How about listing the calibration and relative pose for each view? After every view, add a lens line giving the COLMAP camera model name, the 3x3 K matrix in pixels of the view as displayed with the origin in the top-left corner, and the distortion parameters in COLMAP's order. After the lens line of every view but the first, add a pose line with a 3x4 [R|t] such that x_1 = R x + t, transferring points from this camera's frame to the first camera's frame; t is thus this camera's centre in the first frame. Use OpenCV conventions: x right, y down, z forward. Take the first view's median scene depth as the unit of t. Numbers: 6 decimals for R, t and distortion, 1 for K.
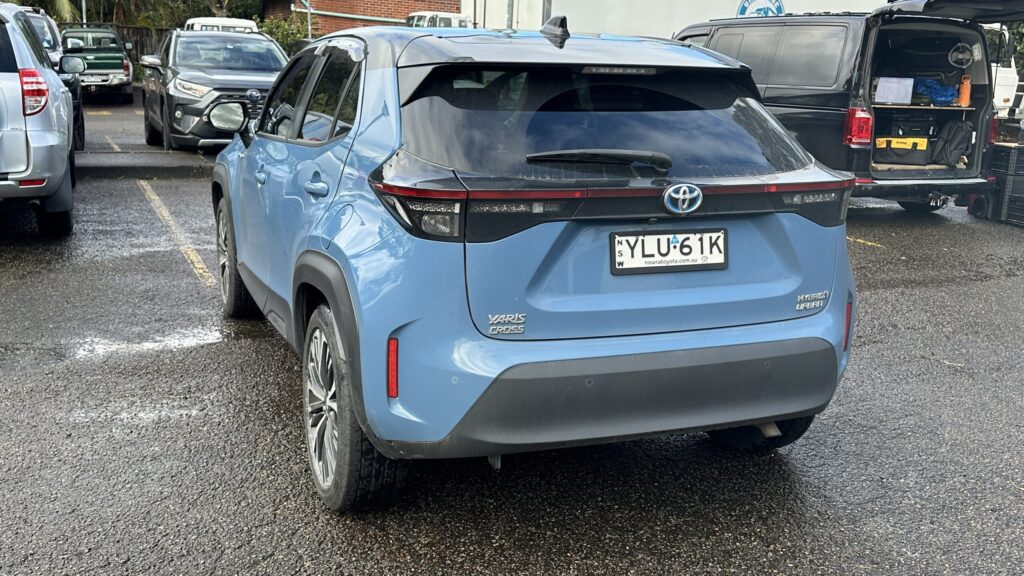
lens RADIAL K [[995.1, 0, 512.0], [0, 995.1, 288.0], [0, 0, 1]] dist [0.060463, -0.002604]
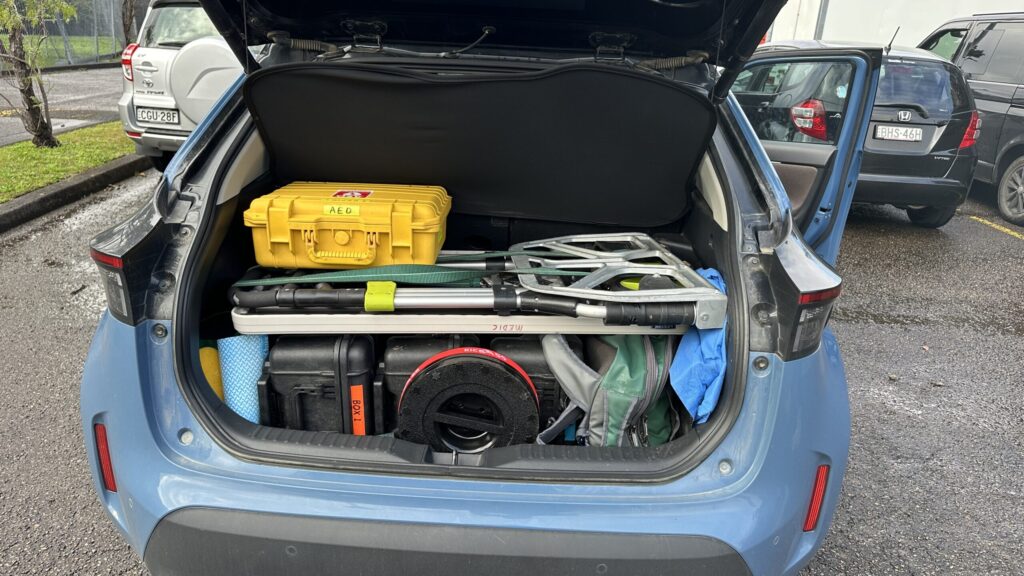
lens RADIAL K [[720.5, 0, 503.0], [0, 720.5, 290.8], [0, 0, 1]] dist [0.007131, 0.000839]
pose [[0.918568, 0.147009, -0.366908, 0.350063], [-0.108699, 0.986423, 0.123099, -0.150855], [0.380023, -0.073192, 0.922077, 0.581396]]
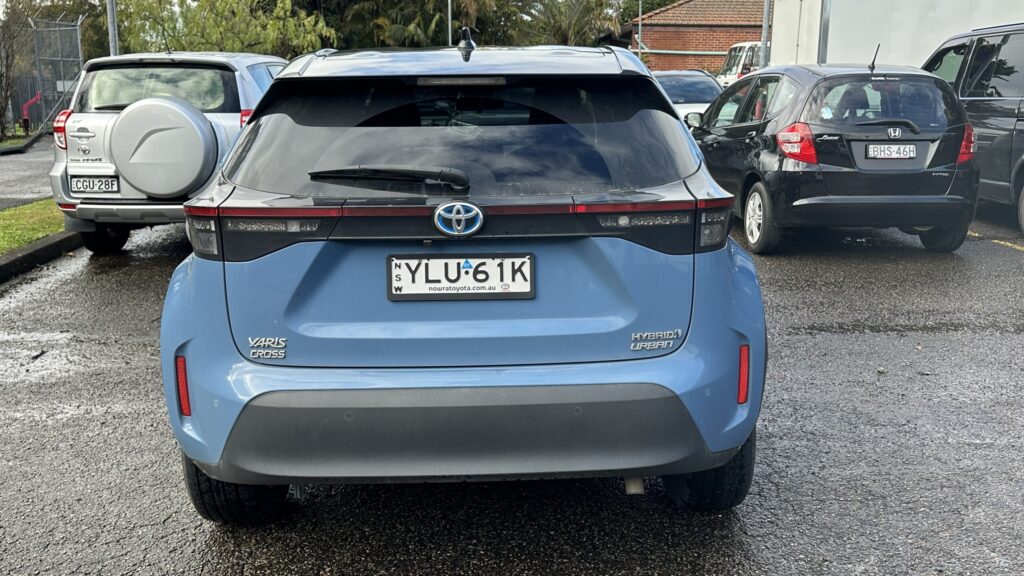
lens RADIAL K [[902.9, 0, 512.0], [0, 902.9, 288.0], [0, 0, 1]] dist [0.163439, -0.305572]
pose [[0.937467, 0.034093, -0.346401, 0.484506], [-0.040281, 0.999131, -0.010677, -0.020031], [0.345736, 0.023963, 0.938026, 0.245526]]
